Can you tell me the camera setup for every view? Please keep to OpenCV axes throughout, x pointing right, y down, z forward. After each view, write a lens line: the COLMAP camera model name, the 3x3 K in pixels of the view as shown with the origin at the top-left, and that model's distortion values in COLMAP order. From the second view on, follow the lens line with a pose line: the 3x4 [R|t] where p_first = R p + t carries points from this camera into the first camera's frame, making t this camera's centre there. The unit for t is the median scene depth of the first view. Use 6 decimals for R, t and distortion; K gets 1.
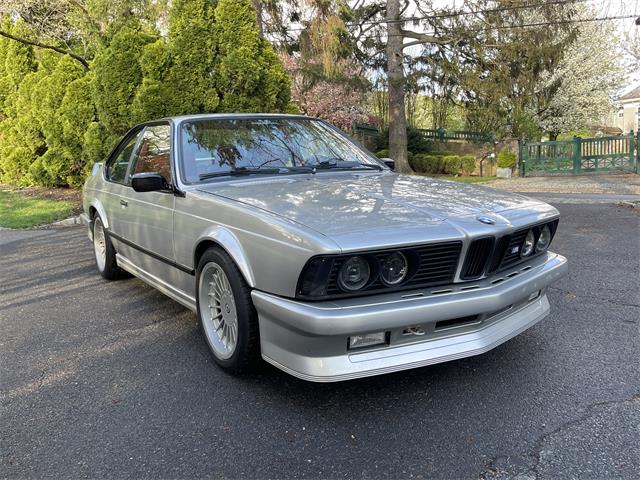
lens RADIAL K [[575.5, 0, 331.5], [0, 575.5, 236.1], [0, 0, 1]] dist [0.031153, -0.015785]
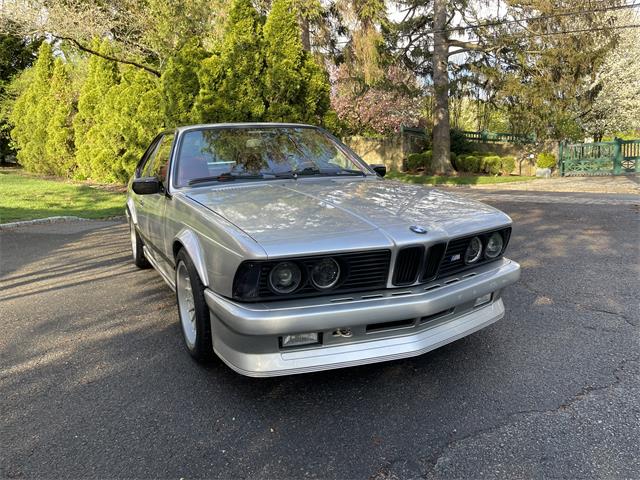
lens RADIAL K [[515.7, 0, 327.5], [0, 515.7, 237.9], [0, 0, 1]] dist [0.028420, -0.014023]
pose [[0.992355, 0.021640, -0.121503, 0.082933], [-0.019131, 0.999580, 0.021775, -0.011018], [0.121923, -0.019284, 0.992352, 0.021378]]
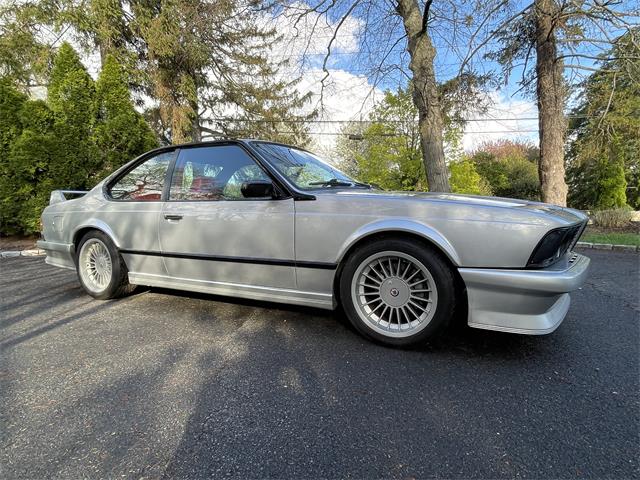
lens RADIAL K [[373.3, 0, 317.3], [0, 373.3, 240.7], [0, 0, 1]] dist [-0.001613, -0.001400]
pose [[0.871565, -0.021627, 0.489803, -0.296949], [0.059384, 0.996328, -0.061678, 0.026897], [-0.486670, 0.082843, 0.869649, 0.189641]]
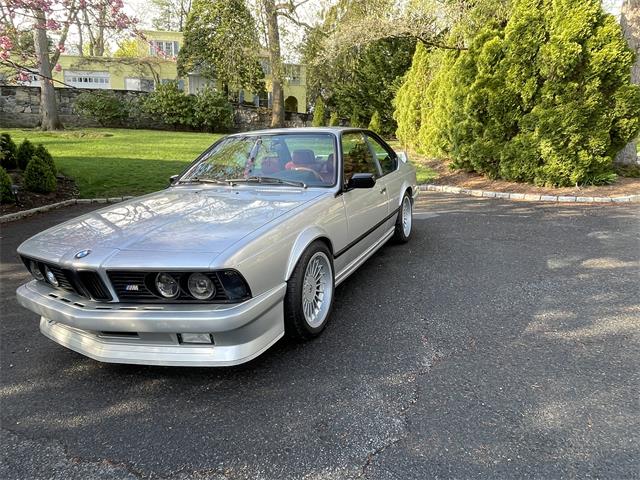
lens RADIAL K [[443.0, 0, 324.7], [0, 443.0, 241.6], [0, 0, 1]] dist [-0.002039, -0.008325]
pose [[0.567068, 0.209368, -0.796618, 0.443321], [-0.113298, 0.977789, 0.176333, -0.094526], [0.815842, -0.009738, 0.578193, 0.348182]]
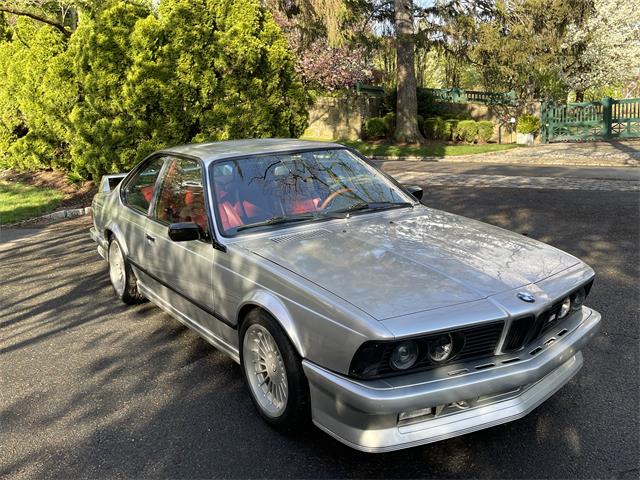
lens RADIAL K [[649.1, 0, 320.4], [0, 649.1, 238.4], [0, 0, 1]] dist [0.014056, 0.015527]
pose [[0.999930, -0.006935, -0.009589, -0.036723], [0.007541, 0.997878, 0.064670, -0.081396], [0.009120, -0.064738, 0.997861, -0.069224]]
